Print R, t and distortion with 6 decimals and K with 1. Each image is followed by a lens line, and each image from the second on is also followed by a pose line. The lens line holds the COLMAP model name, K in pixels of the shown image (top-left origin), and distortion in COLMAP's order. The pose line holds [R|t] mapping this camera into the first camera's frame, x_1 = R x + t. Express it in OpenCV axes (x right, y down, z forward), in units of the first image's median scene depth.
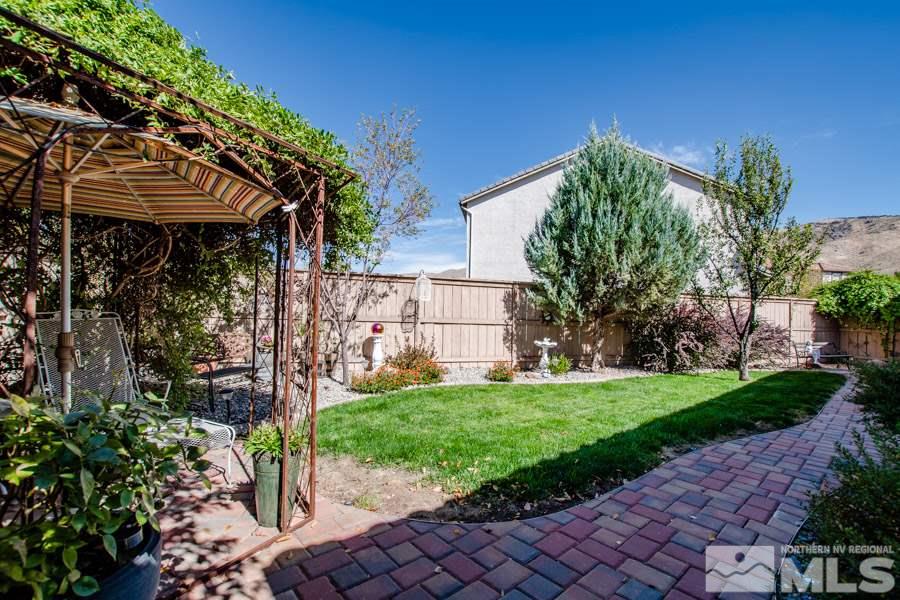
lens RADIAL K [[396.1, 0, 449.6], [0, 396.1, 301.4], [0, 0, 1]] dist [-0.027273, 0.000511]
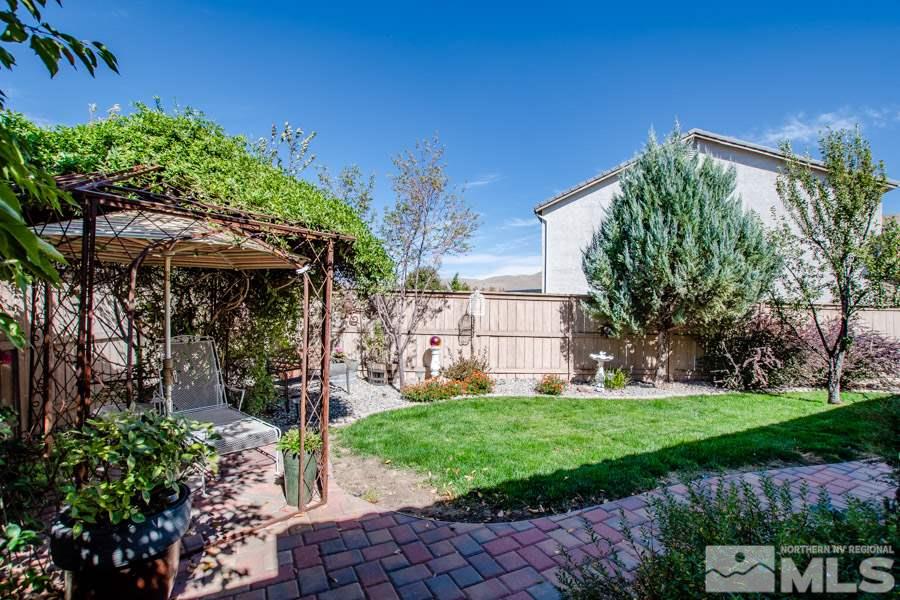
lens RADIAL K [[396.1, 0, 450.0], [0, 396.1, 298.9], [0, 0, 1]] dist [-0.027273, 0.000511]
pose [[0.972340, -0.013938, -0.233153, 0.124433], [0.011083, 0.999847, -0.013548, -0.035684], [0.233306, 0.010589, 0.972346, -0.061989]]
